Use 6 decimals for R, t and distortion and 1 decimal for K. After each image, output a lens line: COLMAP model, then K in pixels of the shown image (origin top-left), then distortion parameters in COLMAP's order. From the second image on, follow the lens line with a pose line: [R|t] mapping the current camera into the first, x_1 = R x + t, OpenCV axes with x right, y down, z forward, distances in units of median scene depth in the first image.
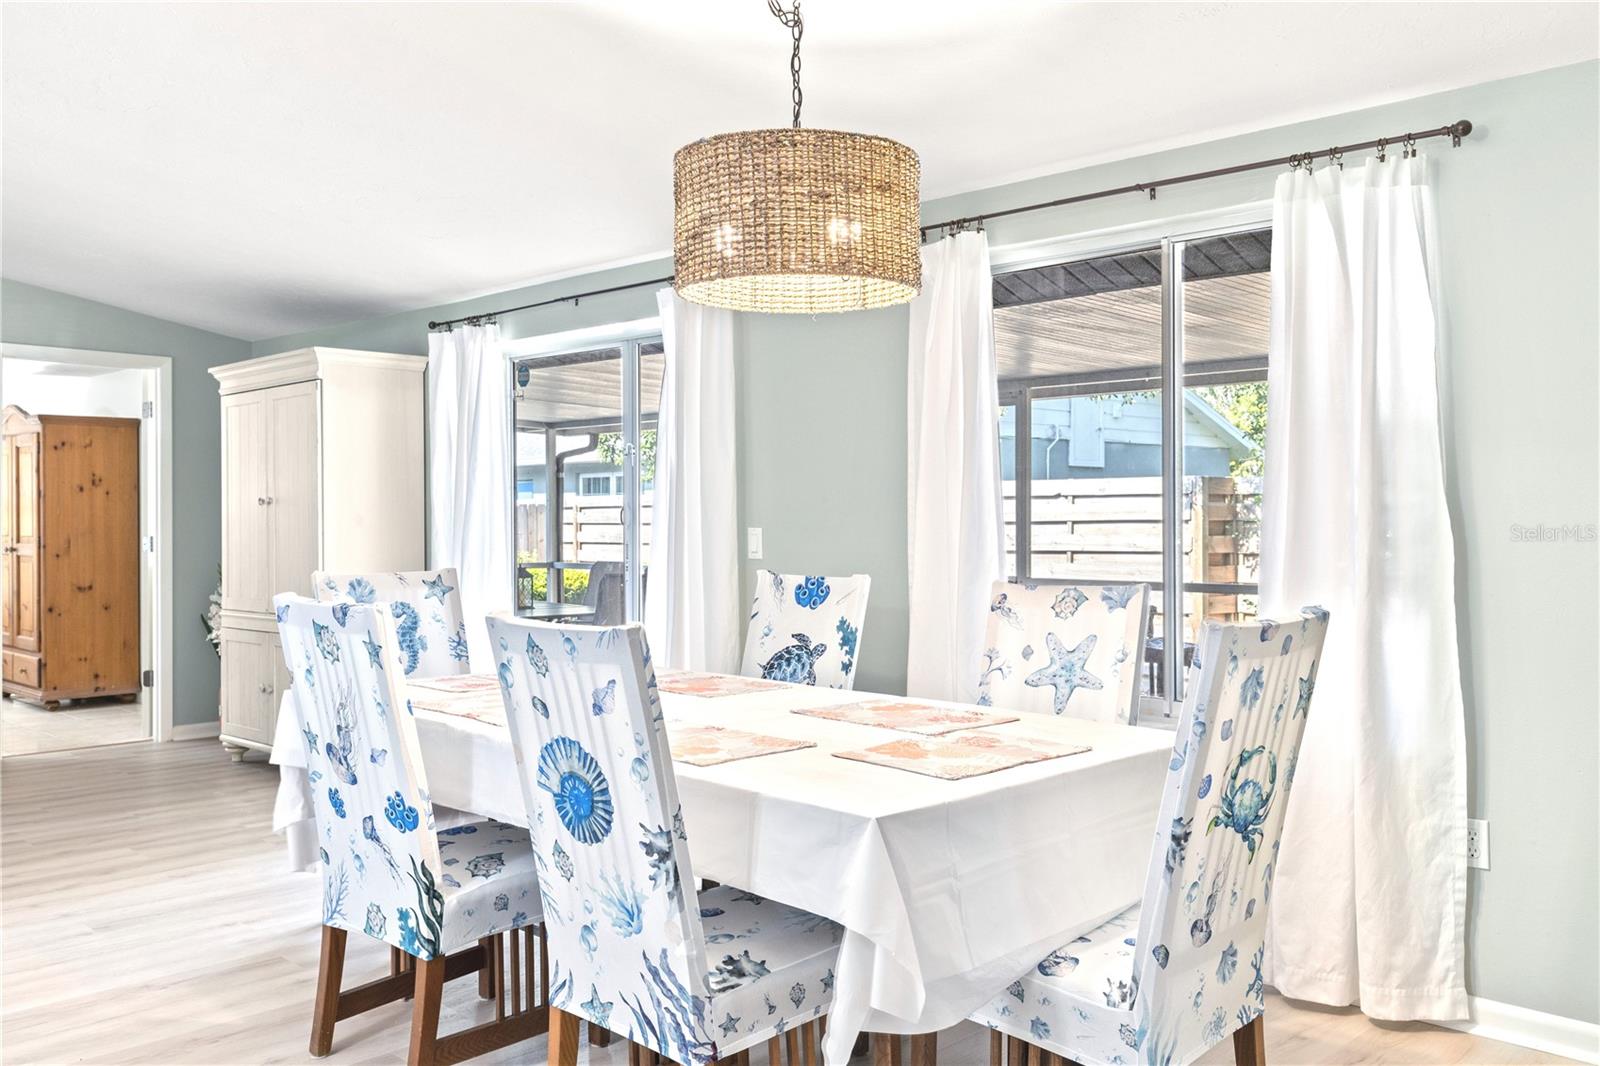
lens RADIAL K [[1354.1, 0, 799.5], [0, 1354.1, 530.0], [0, 0, 1]] dist [0.012761, 0.008316]
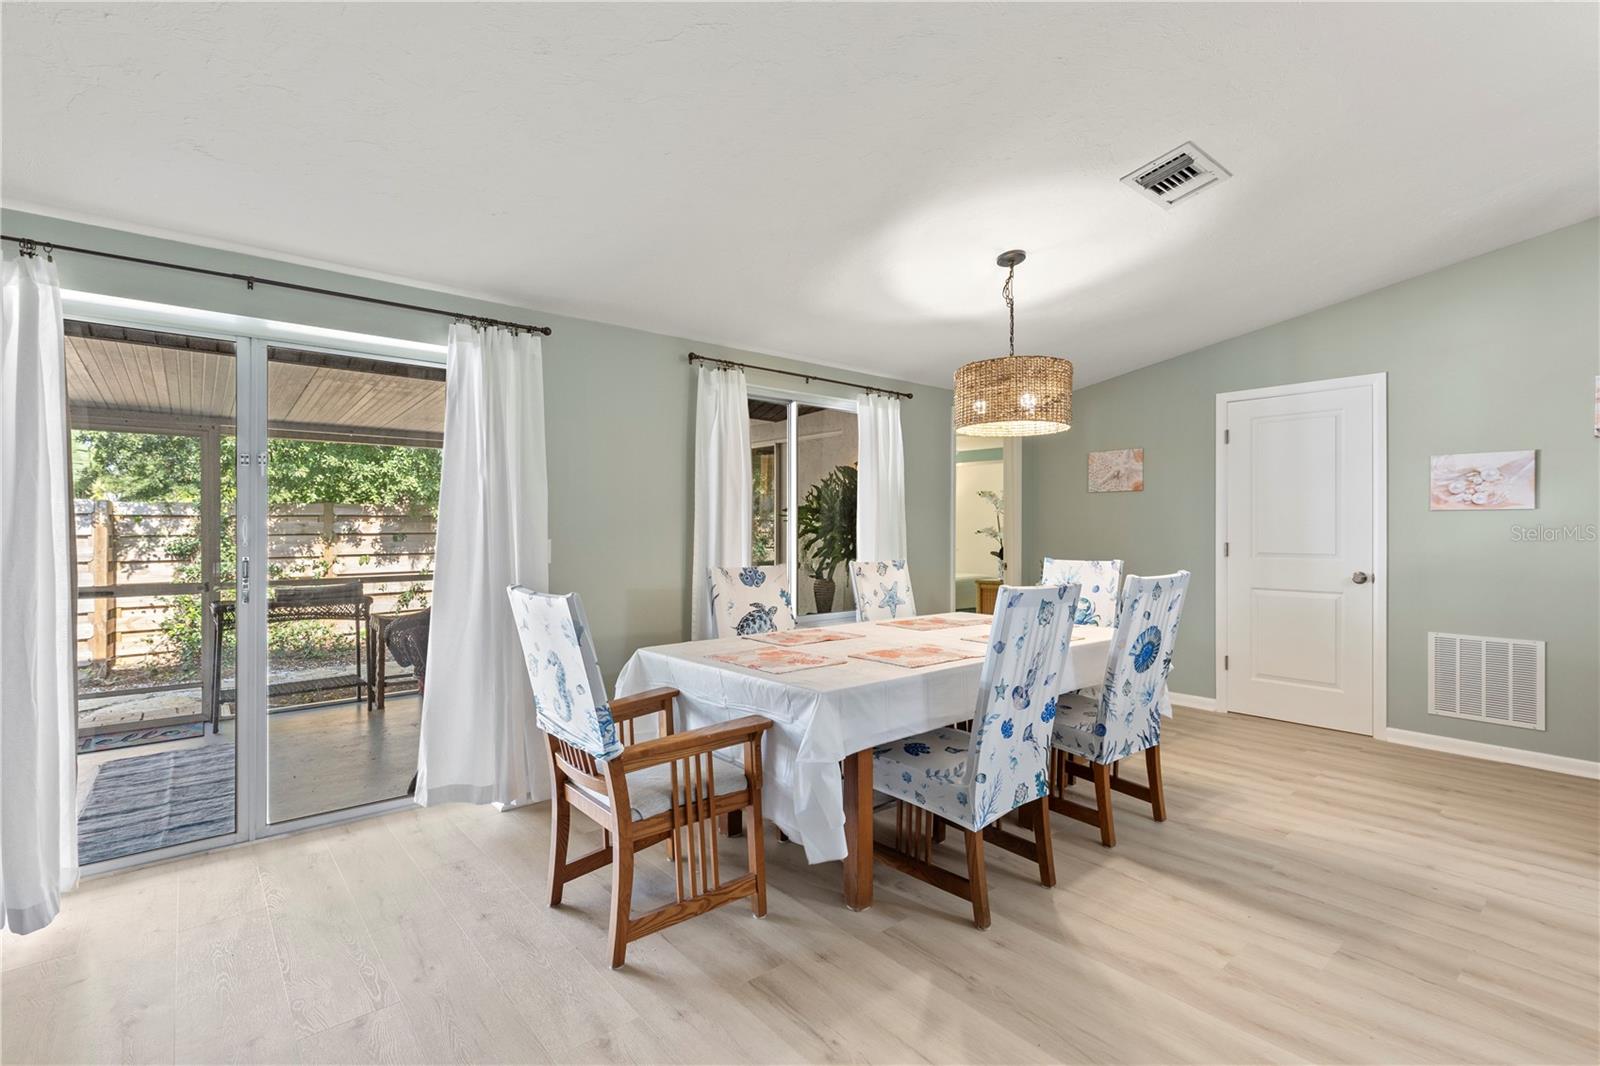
lens RADIAL K [[720.7, 0, 798.2], [0, 720.7, 532.2], [0, 0, 1]] dist [-0.004602, -0.000208]
pose [[0.099601, -0.000186, 0.995027, -0.853030], [0.012447, 0.999922, -0.001059, -0.005758], [-0.994950, 0.012491, 0.099595, 0.872630]]
